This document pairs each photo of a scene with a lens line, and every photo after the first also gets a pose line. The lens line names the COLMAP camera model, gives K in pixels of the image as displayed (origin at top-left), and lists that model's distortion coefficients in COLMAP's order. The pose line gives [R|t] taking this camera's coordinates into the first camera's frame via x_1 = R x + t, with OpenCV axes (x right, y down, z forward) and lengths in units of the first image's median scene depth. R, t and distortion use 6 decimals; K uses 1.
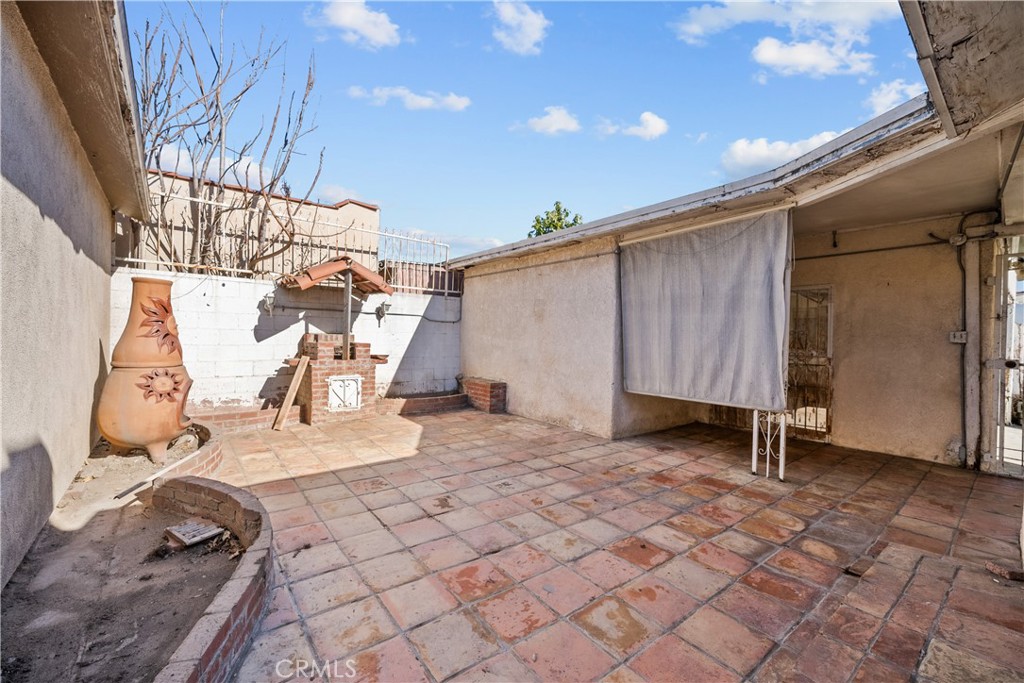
lens RADIAL K [[431.2, 0, 510.2], [0, 431.2, 336.7], [0, 0, 1]] dist [-0.000317, -0.000590]
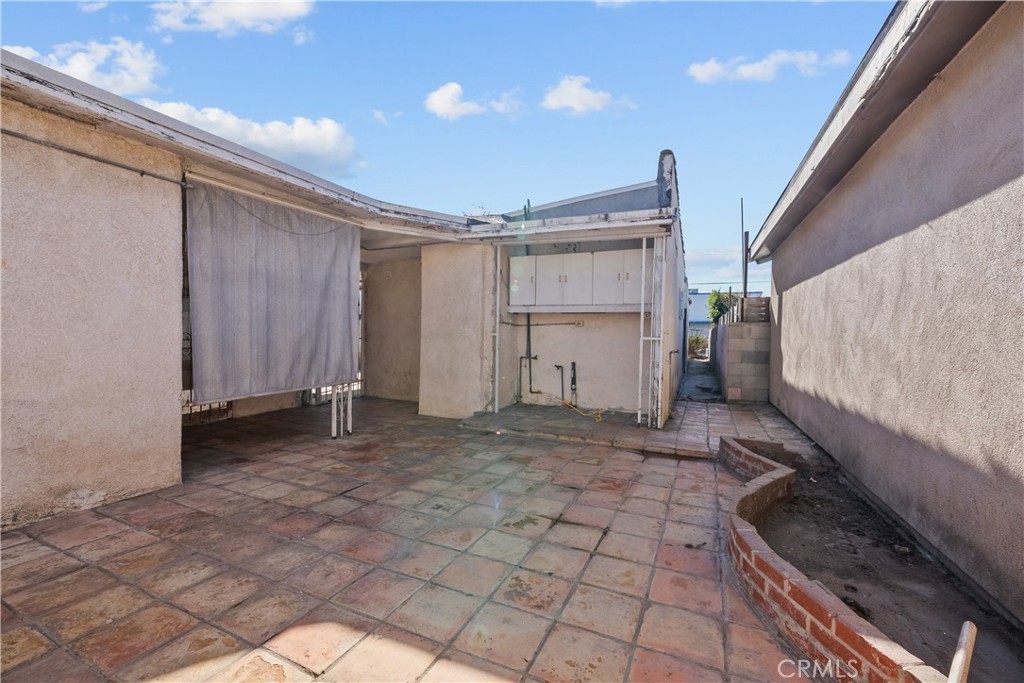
lens RADIAL K [[431.2, 0, 510.2], [0, 431.2, 336.7], [0, 0, 1]] dist [-0.000317, -0.000590]
pose [[-0.473764, -0.032325, 0.880059, -0.714770], [-0.026735, 0.999393, 0.022316, -0.002392], [-0.880246, -0.012956, -0.474340, 1.161014]]
